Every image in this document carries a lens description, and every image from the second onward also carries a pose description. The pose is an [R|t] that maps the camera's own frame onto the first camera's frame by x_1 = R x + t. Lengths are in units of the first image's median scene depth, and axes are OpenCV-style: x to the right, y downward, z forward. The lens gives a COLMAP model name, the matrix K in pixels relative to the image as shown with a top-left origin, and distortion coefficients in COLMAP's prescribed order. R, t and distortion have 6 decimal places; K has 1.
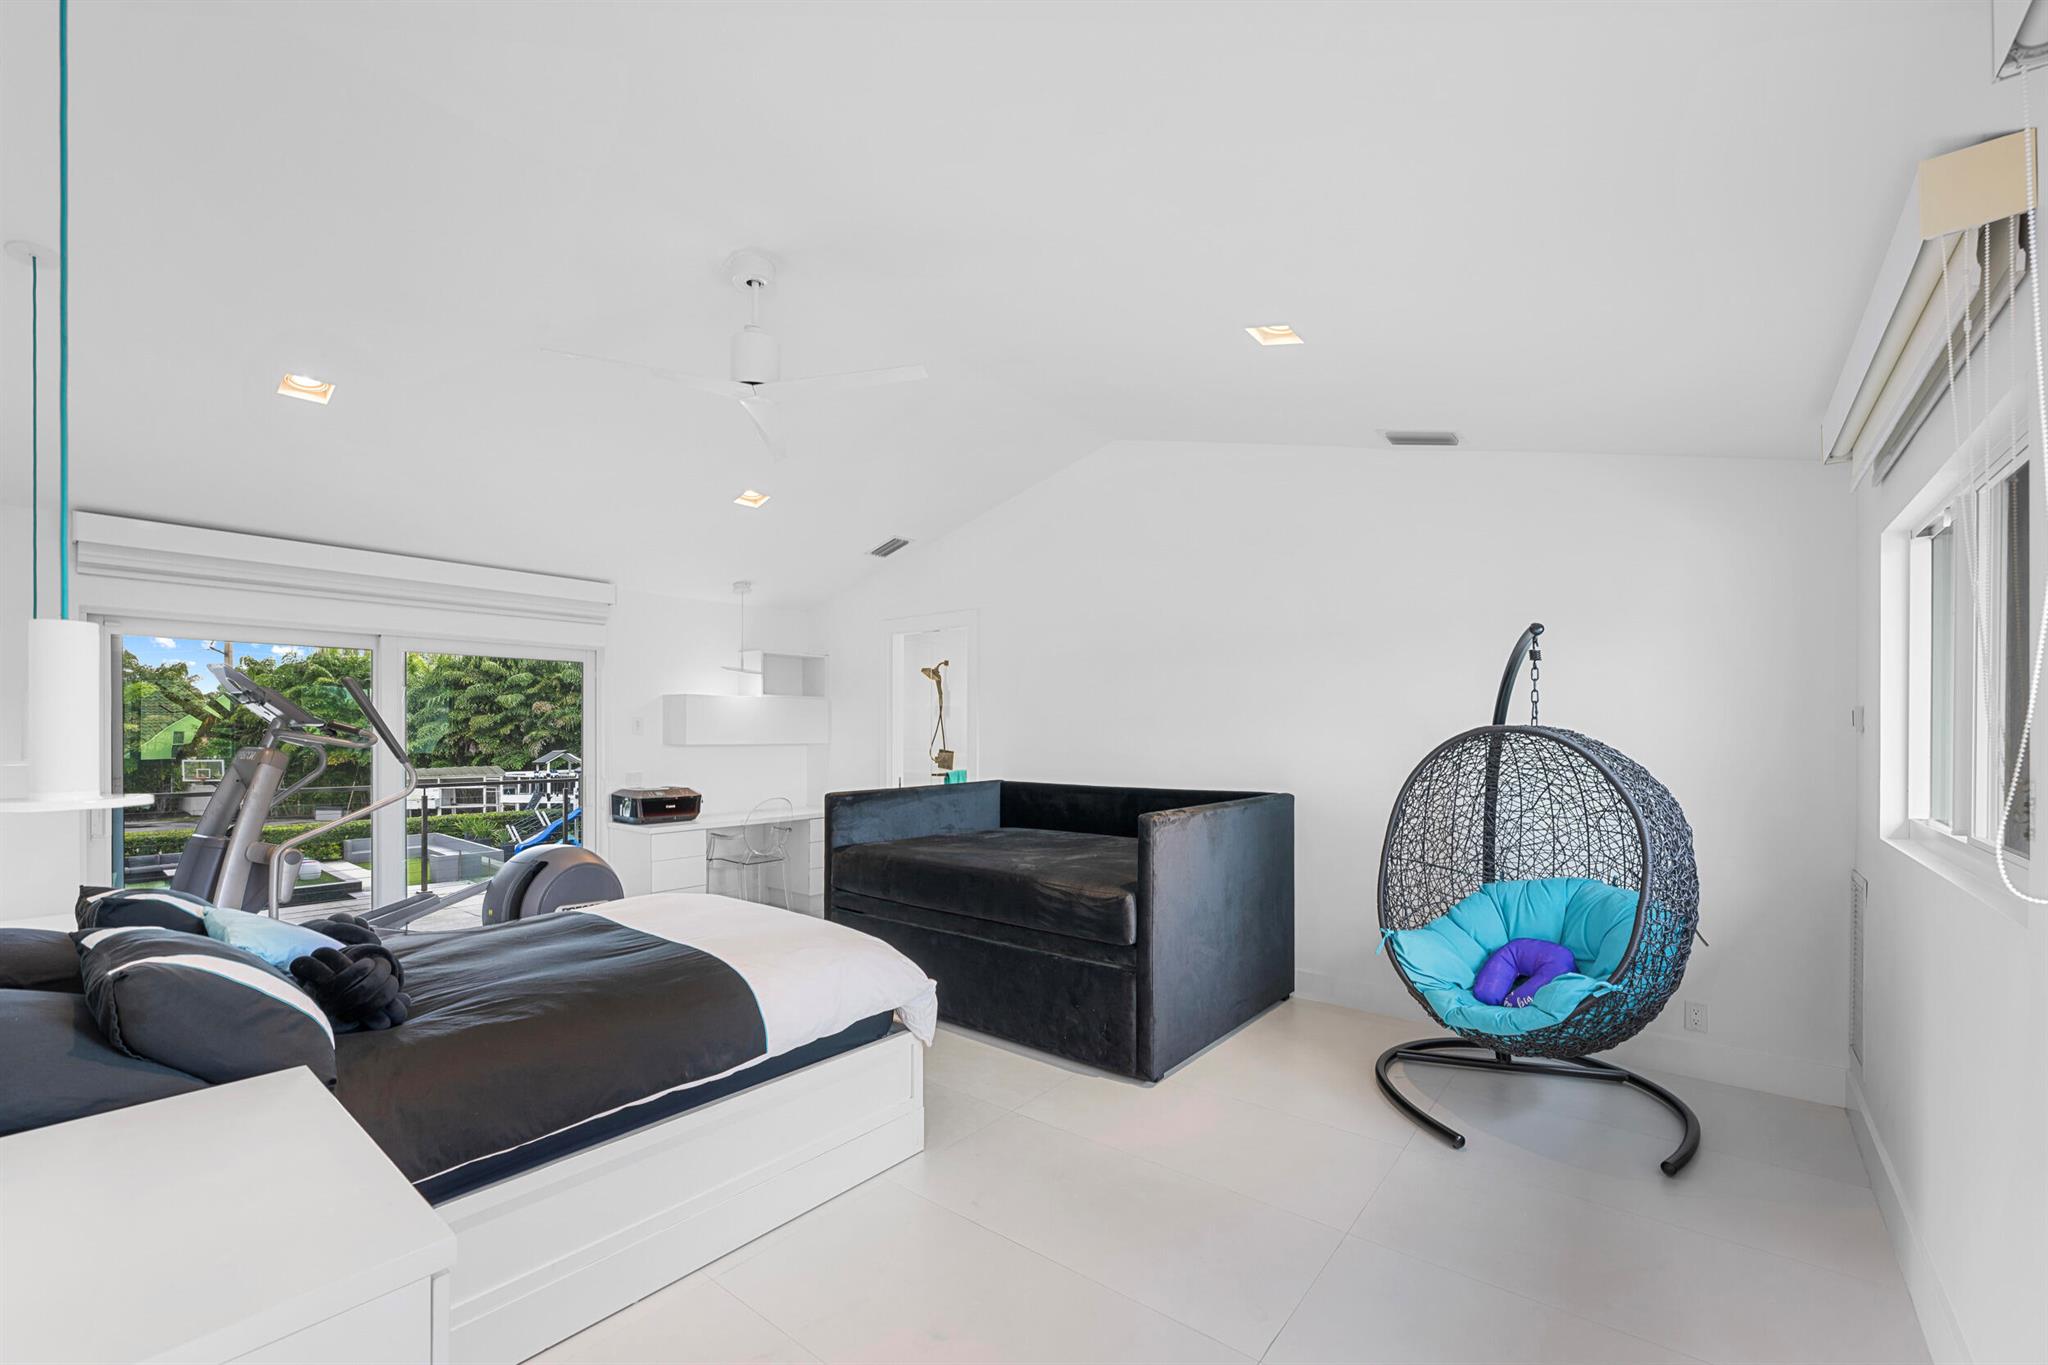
lens RADIAL K [[820.7, 0, 1017.6], [0, 820.7, 739.4], [0, 0, 1]] dist [-0.000078, 0.000074]
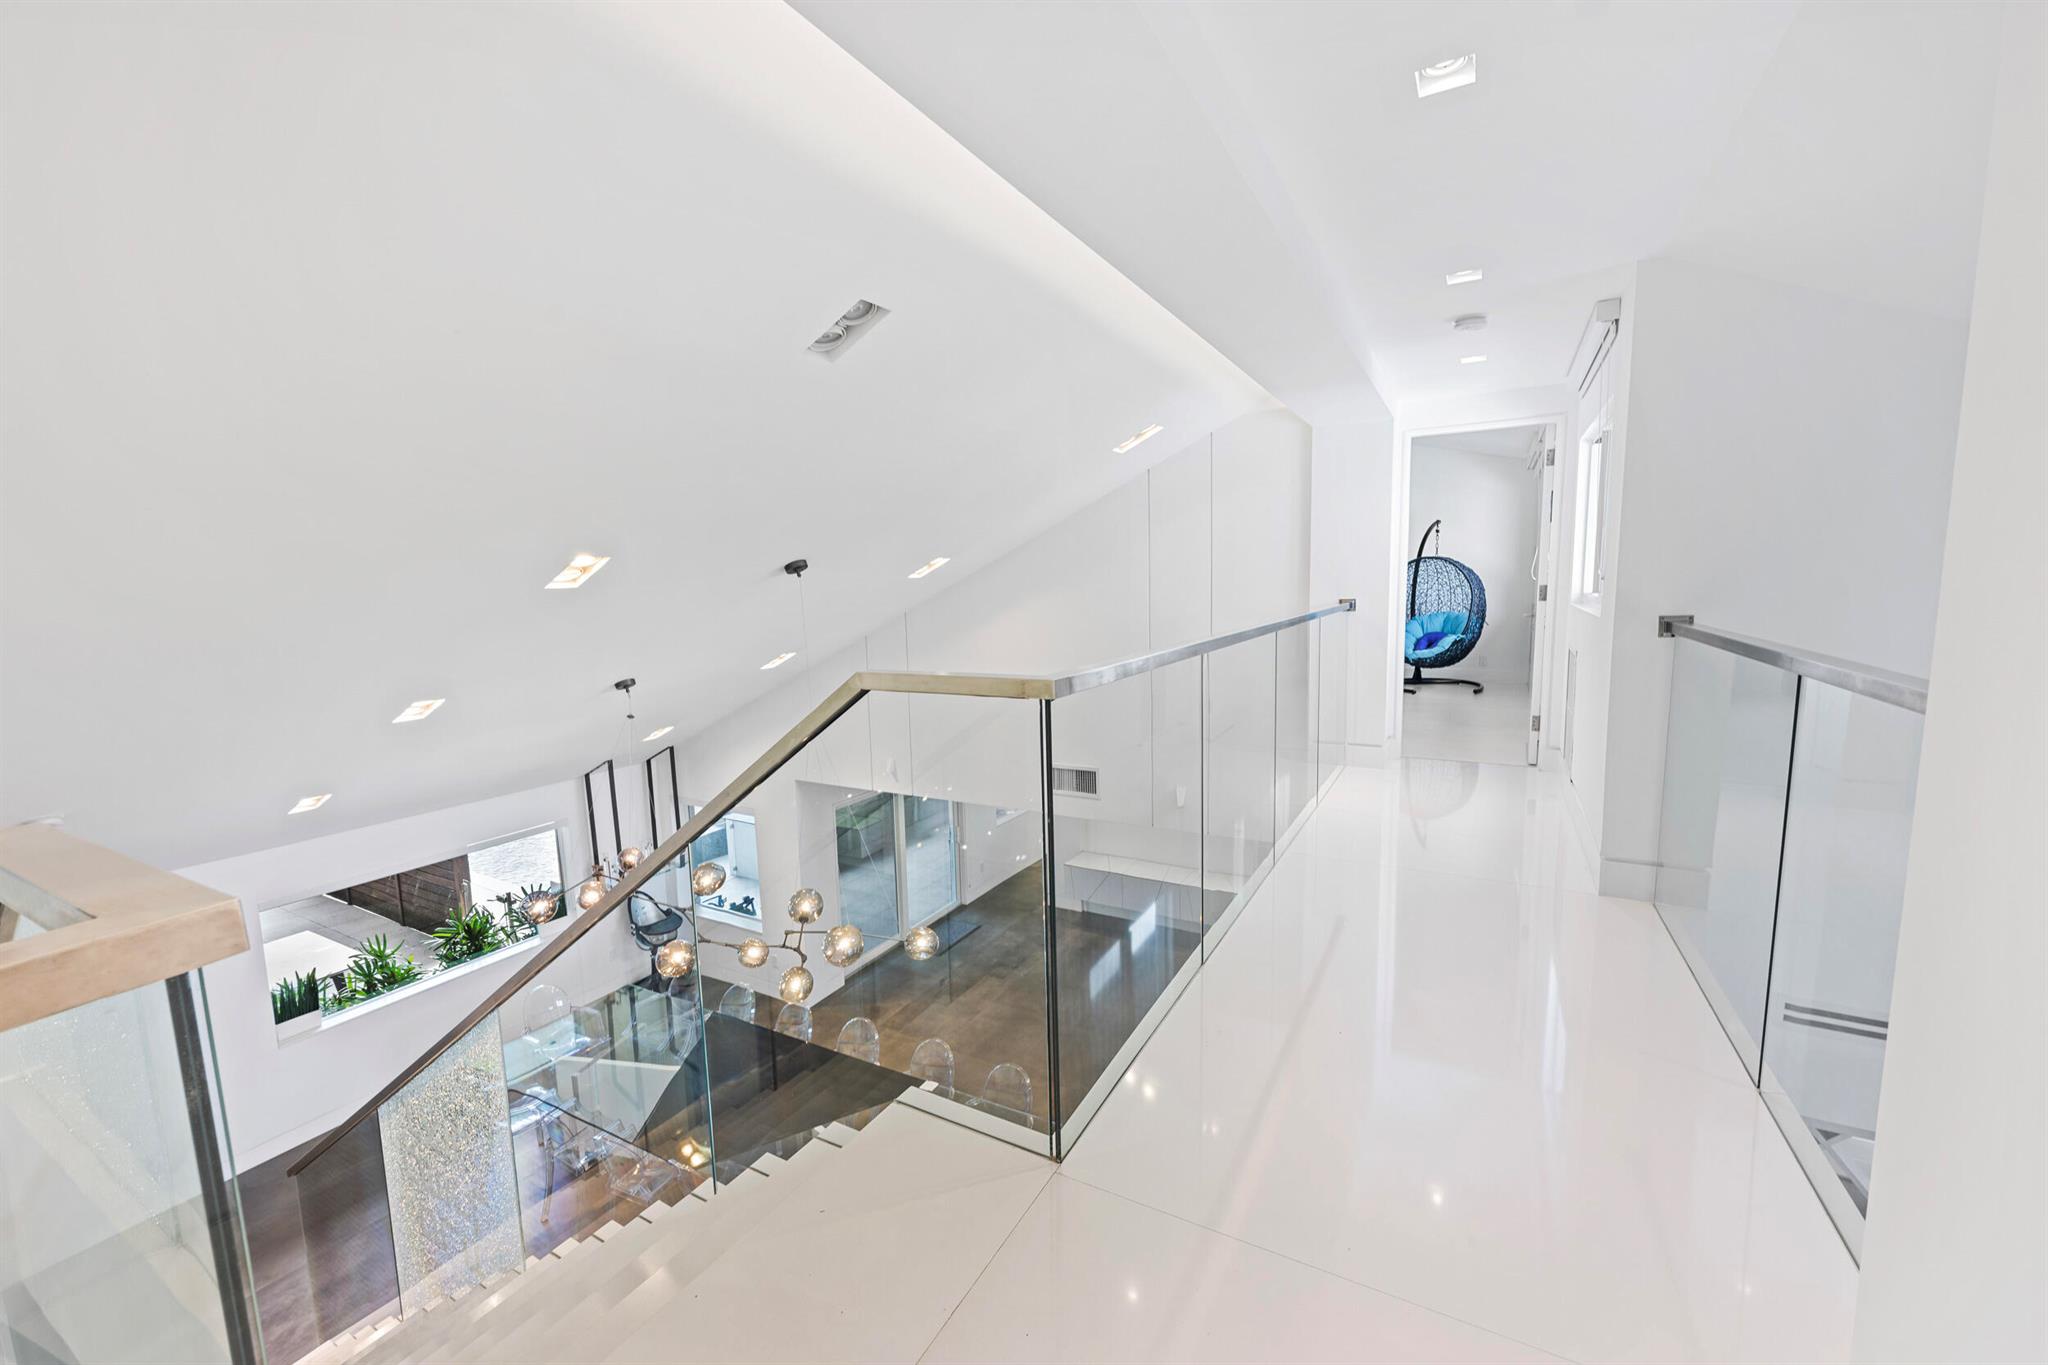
lens RADIAL K [[813.2, 0, 1026.0], [0, 813.2, 680.5], [0, 0, 1]] dist [0.001313, 0.000241]
pose [[0.981290, -0.054943, 0.184531, -1.288845], [0.031547, 0.991348, 0.127411, 0.005638], [-0.189934, -0.119205, 0.974533, -1.501055]]
